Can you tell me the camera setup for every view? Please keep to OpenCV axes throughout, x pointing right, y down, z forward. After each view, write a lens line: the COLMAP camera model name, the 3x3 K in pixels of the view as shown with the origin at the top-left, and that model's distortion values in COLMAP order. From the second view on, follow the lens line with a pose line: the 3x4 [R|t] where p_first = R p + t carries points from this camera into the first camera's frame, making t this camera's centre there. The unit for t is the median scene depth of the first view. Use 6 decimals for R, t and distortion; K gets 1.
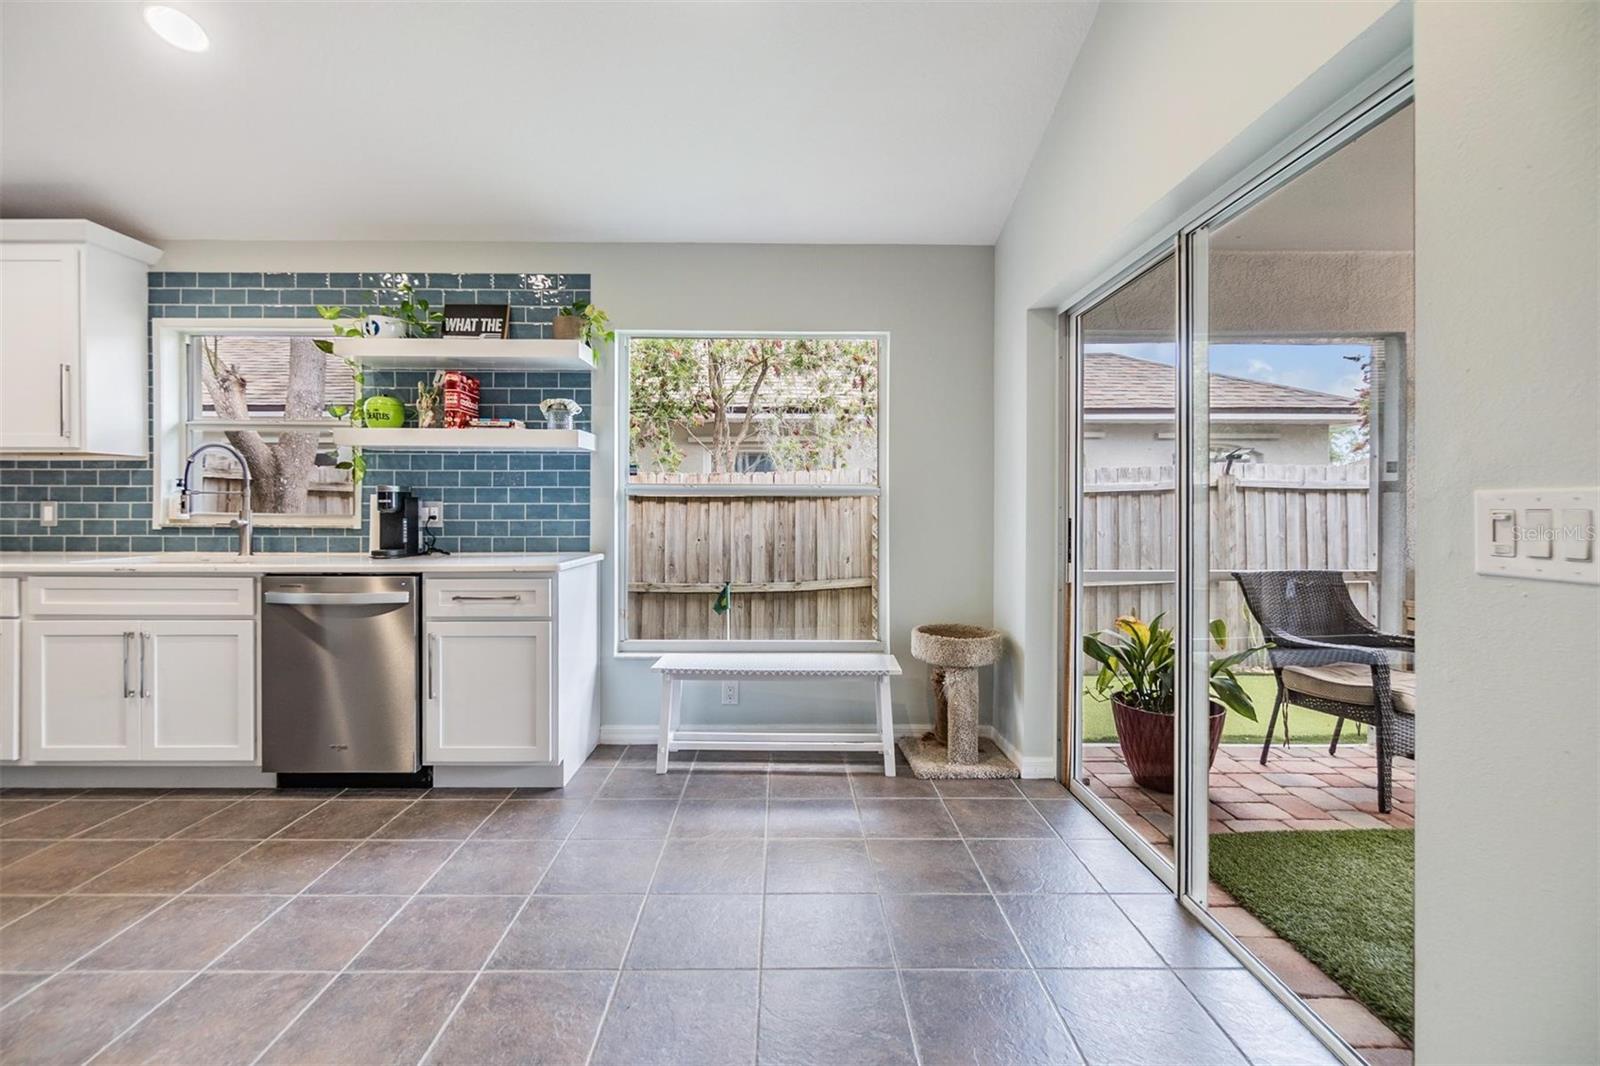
lens RADIAL K [[699.0, 0, 795.6], [0, 699.0, 509.6], [0, 0, 1]] dist [-0.007232, 0.001421]
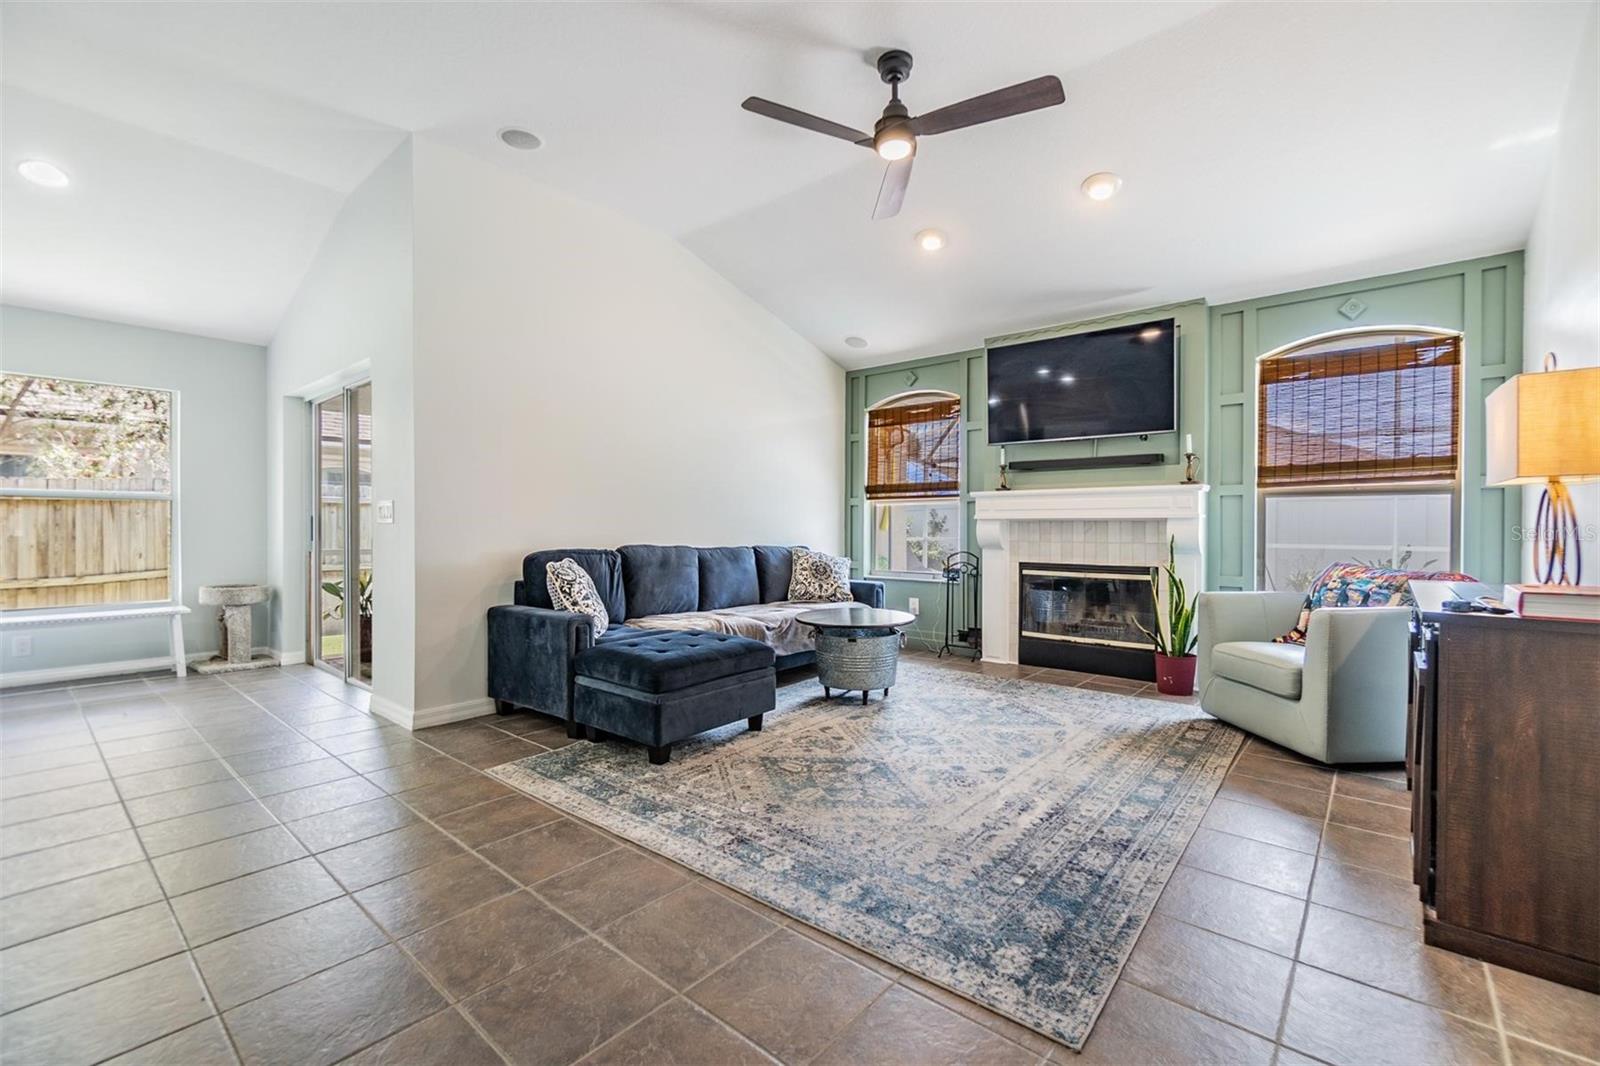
lens RADIAL K [[699.0, 0, 794.2], [0, 699.0, 534.1], [0, 0, 1]] dist [-0.007232, 0.001421]
pose [[0.667418, -0.010910, 0.744604, -0.100812], [-0.002295, 0.999858, 0.016707, 0.023019], [-0.744680, -0.012859, 0.667298, -1.002519]]
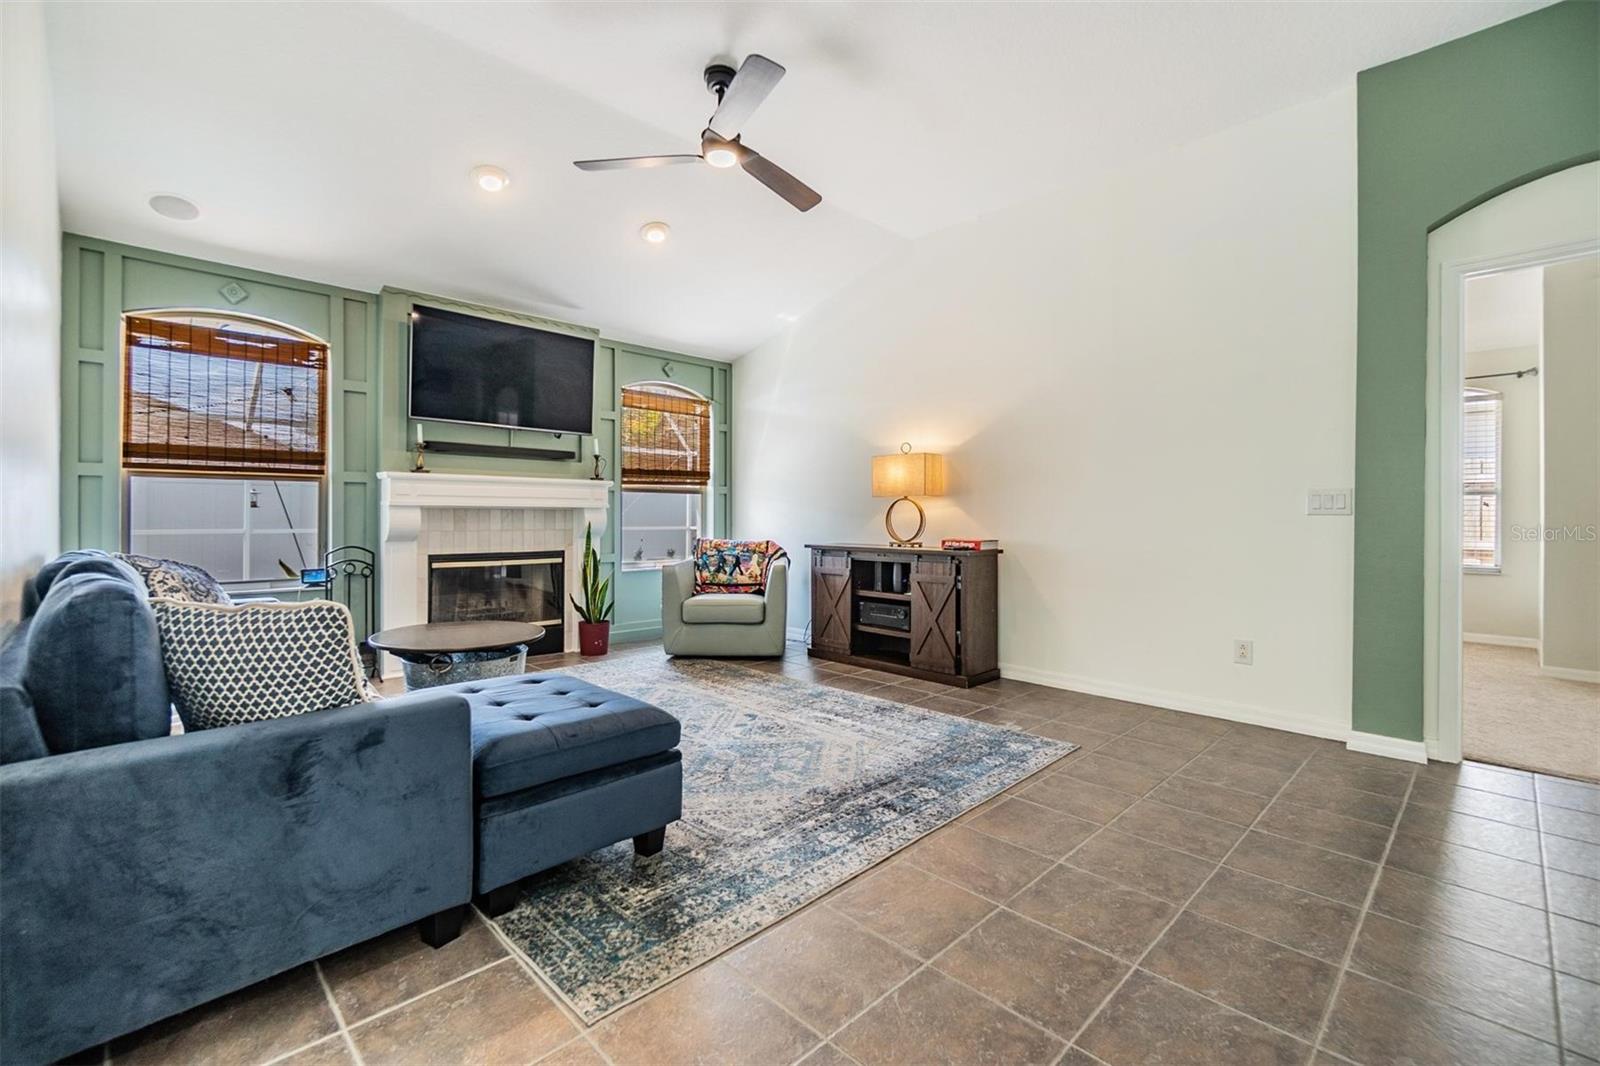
lens RADIAL K [[699.0, 0, 803.0], [0, 699.0, 516.5], [0, 0, 1]] dist [-0.007232, 0.001421]
pose [[-0.693634, -0.008493, 0.720278, -0.103145], [-0.009993, 0.999948, 0.002167, 0.025030], [-0.720258, -0.005695, -0.693683, 0.106215]]
